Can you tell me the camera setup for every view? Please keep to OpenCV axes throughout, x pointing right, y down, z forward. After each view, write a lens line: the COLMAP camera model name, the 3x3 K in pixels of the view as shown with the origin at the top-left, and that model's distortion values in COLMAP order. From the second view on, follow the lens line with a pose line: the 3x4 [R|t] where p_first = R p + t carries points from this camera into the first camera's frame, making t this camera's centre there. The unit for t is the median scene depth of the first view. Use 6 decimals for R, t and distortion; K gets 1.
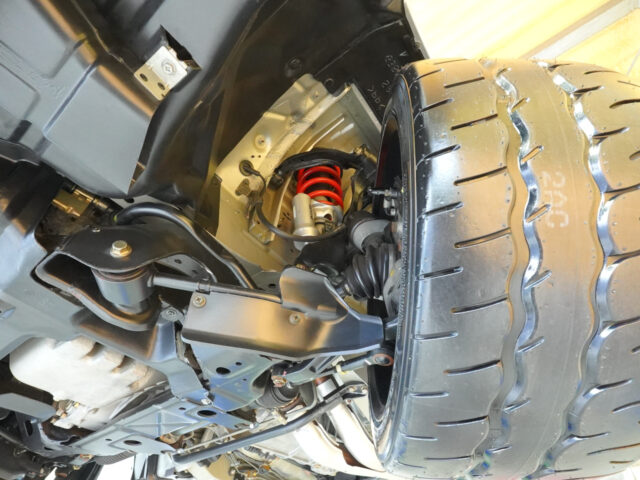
lens RADIAL K [[298.2, 0, 300.2], [0, 298.2, 239.2], [0, 0, 1]] dist [-0.001979, -0.000210]
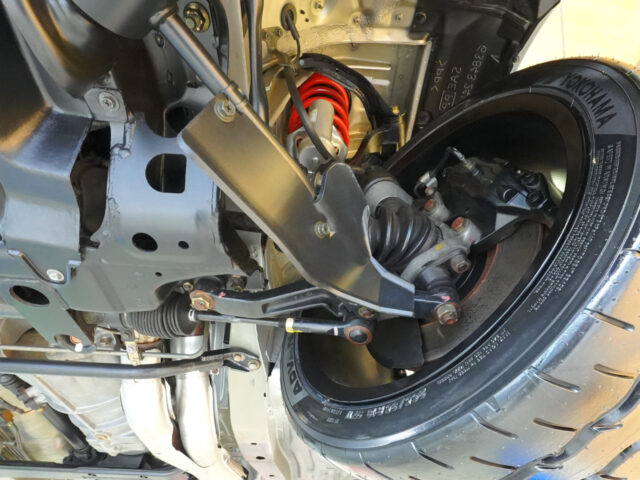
lens RADIAL K [[348.8, 0, 280.4], [0, 348.8, 239.5], [0, 0, 1]] dist [-0.005249, -0.000484]
pose [[0.732327, 0.526235, 0.432173, -0.265772], [-0.544809, 0.833526, -0.091750, 0.261987], [-0.408509, -0.168260, 0.897111, 0.210600]]
